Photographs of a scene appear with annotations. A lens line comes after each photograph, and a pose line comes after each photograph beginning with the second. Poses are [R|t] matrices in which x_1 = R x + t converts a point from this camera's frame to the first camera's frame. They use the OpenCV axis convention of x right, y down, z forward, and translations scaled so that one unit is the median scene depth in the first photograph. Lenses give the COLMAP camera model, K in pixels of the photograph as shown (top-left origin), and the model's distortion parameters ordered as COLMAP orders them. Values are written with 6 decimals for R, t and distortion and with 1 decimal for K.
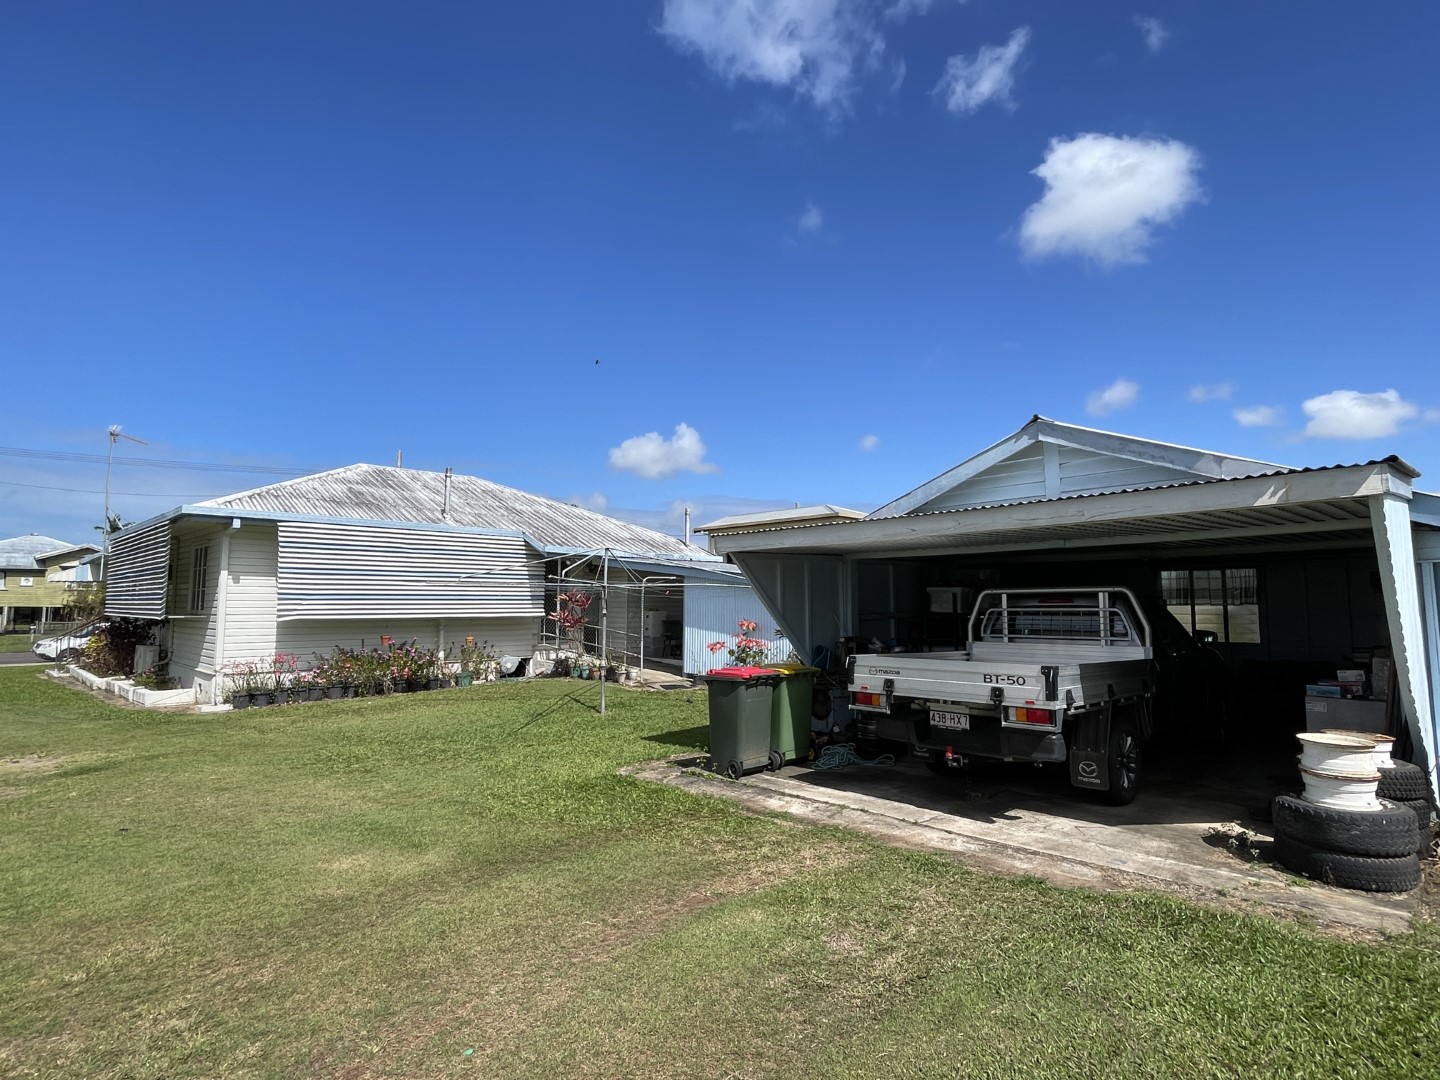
lens RADIAL K [[786.8, 0, 719.8], [0, 786.8, 533.6], [0, 0, 1]] dist [0.000735, 0.001172]
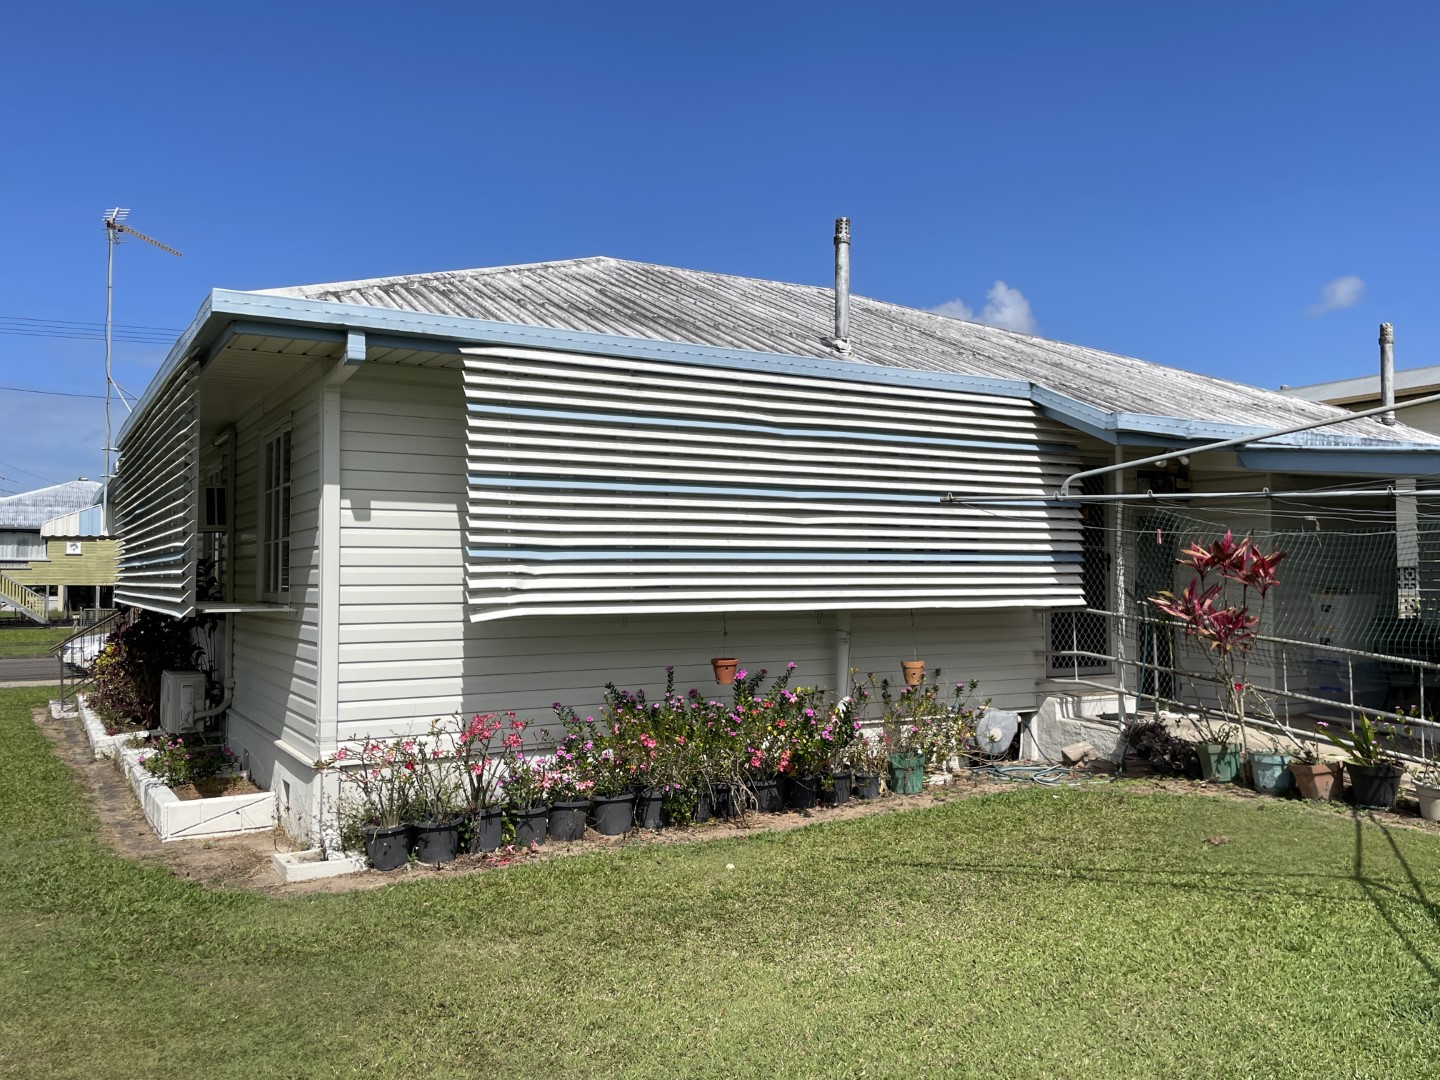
lens RADIAL K [[1179.6, 0, 720.0], [0, 1179.6, 540.0], [0, 0, 1]] dist [0.082843, -0.002184]
pose [[0.967912, -0.010806, -0.251057, -0.295533], [0.024579, 0.998355, 0.051792, 0.045577], [0.250085, -0.056301, 0.966586, 0.475892]]
